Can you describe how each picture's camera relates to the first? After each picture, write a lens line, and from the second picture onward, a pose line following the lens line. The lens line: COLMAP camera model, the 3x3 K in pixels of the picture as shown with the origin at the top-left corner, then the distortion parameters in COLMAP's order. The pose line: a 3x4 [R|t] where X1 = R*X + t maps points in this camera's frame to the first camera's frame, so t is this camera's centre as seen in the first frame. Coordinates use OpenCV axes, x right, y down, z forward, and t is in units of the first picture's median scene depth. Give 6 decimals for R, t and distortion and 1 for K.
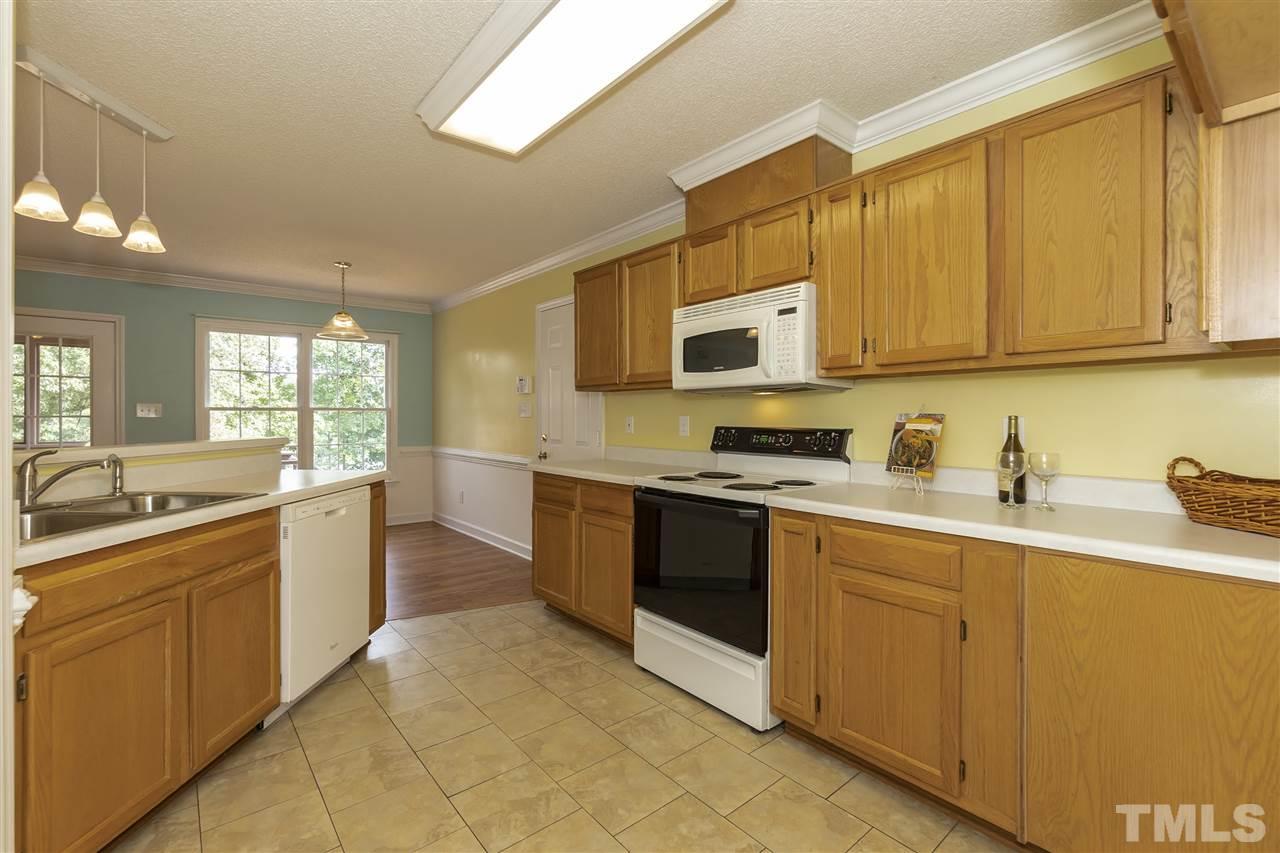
lens RADIAL K [[554.6, 0, 646.1], [0, 554.6, 421.2], [0, 0, 1]] dist [-0.001809, 0.000053]
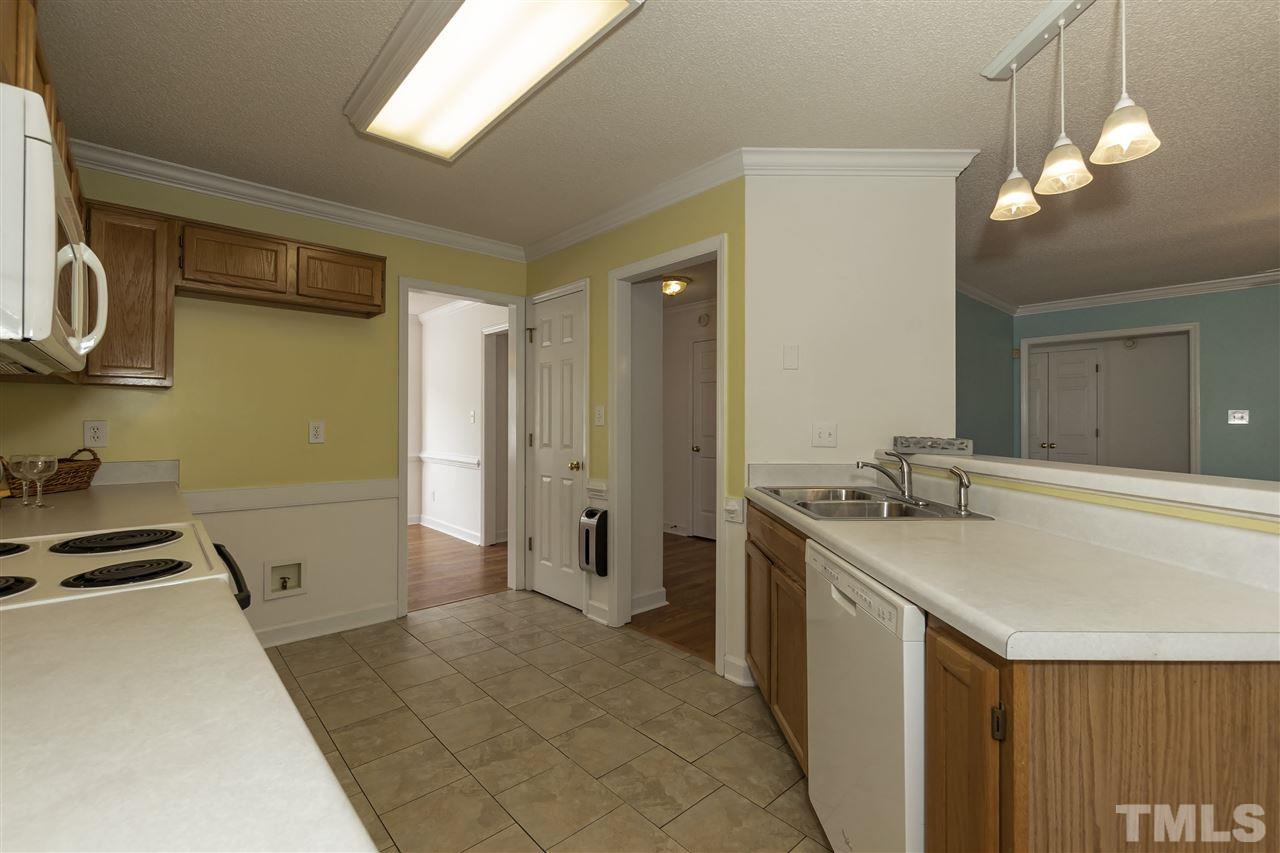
lens RADIAL K [[554.6, 0, 639.9], [0, 554.6, 424.7], [0, 0, 1]] dist [-0.001809, 0.000053]
pose [[-0.999554, -0.002312, -0.029781, -0.460578], [-0.002700, 0.999912, 0.012984, -0.021329], [0.029748, 0.013058, -0.999472, 2.105093]]
